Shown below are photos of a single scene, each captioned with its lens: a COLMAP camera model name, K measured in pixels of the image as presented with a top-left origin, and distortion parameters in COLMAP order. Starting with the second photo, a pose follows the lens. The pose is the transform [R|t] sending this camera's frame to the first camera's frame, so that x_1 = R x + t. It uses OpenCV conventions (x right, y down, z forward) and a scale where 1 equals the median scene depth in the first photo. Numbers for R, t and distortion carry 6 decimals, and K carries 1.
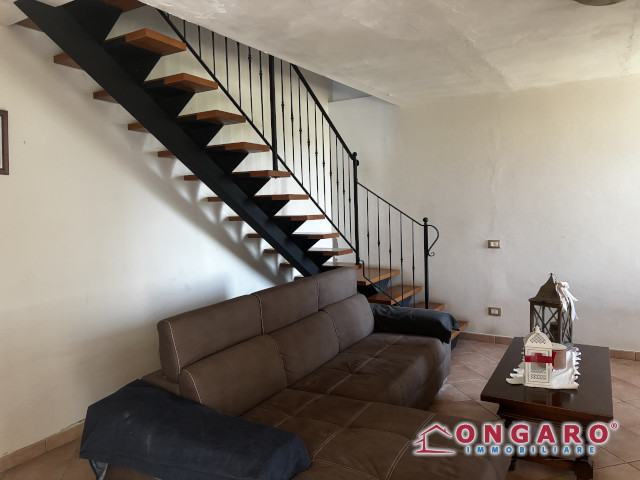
lens RADIAL K [[481.9, 0, 323.3], [0, 481.9, 237.1], [0, 0, 1]] dist [0.039764, -0.040153]
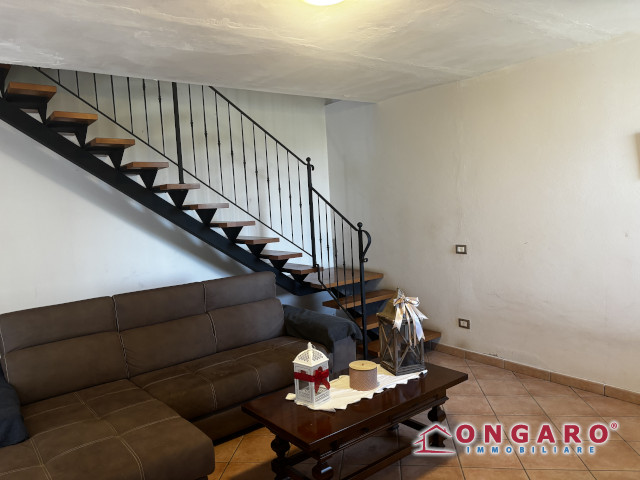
lens RADIAL K [[481.9, 0, 324.7], [0, 481.9, 242.4], [0, 0, 1]] dist [0.039764, -0.040153]
pose [[0.928394, 0.008252, -0.371505, 0.505828], [0.002213, 0.999613, 0.027735, -0.027384], [0.371590, -0.026571, 0.928017, 0.073128]]
